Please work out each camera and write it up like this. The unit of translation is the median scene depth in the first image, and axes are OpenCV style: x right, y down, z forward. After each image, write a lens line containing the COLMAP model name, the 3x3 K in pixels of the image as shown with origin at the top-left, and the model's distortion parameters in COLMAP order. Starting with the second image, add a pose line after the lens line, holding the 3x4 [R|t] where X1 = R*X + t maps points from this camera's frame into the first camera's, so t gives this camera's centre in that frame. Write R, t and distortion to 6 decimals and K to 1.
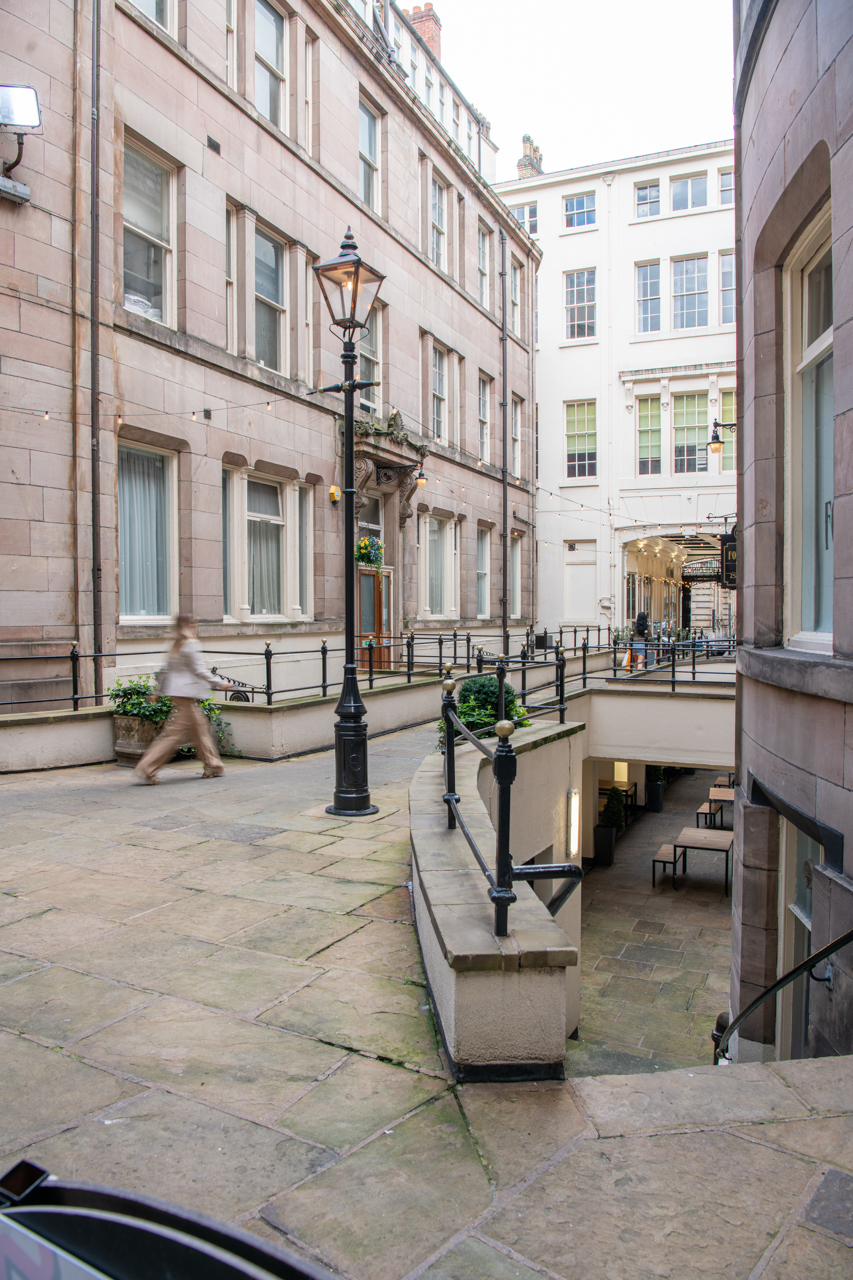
lens RADIAL K [[917.8, 0, 399.3], [0, 917.8, 643.3], [0, 0, 1]] dist [-0.058152, -0.000247]
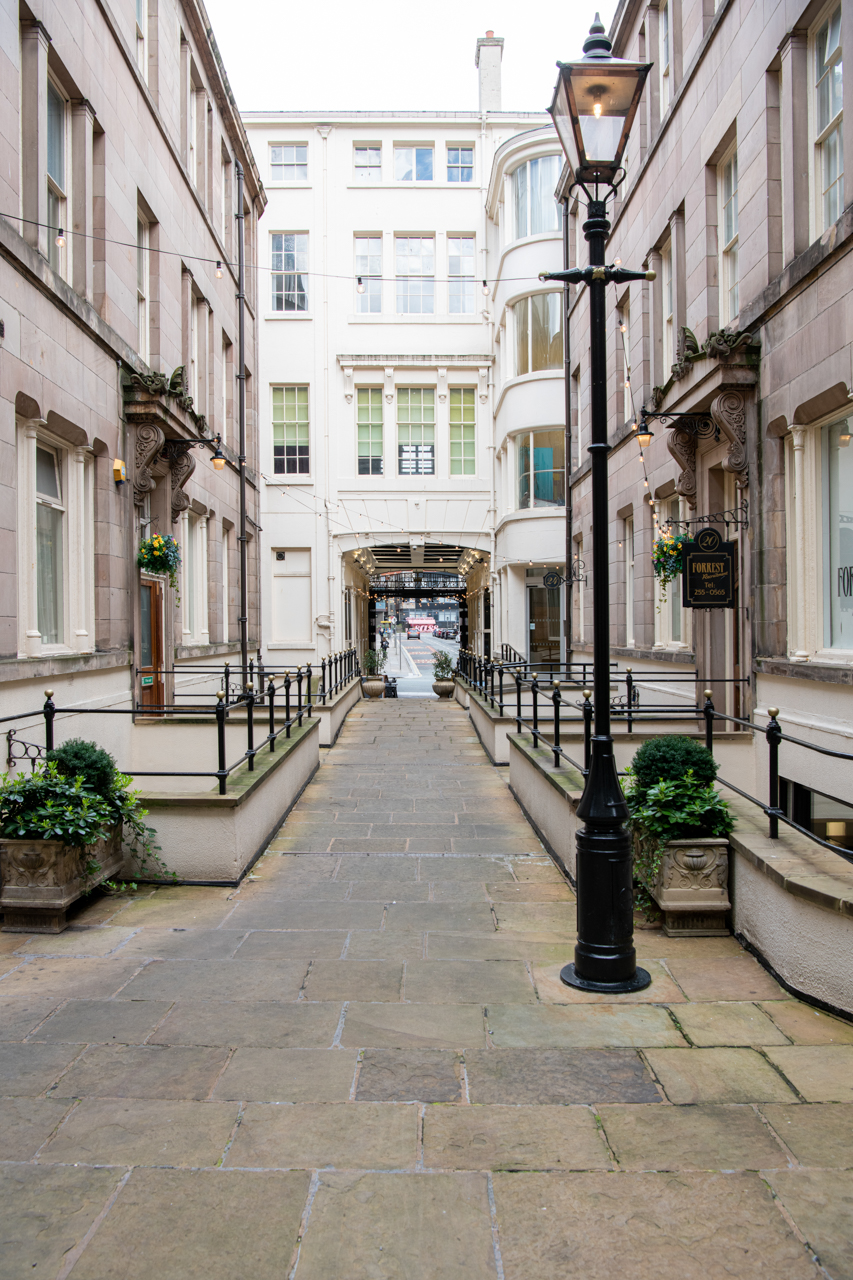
lens RADIAL K [[1012.1, 0, 426.5], [0, 1012.1, 640.0], [0, 0, 1]] dist [-0.044848, 0.002654]
pose [[0.898838, -0.012001, 0.438117, -0.110437], [0.022580, 0.999566, -0.018946, -0.007317], [-0.437699, 0.026922, 0.898718, 0.112859]]
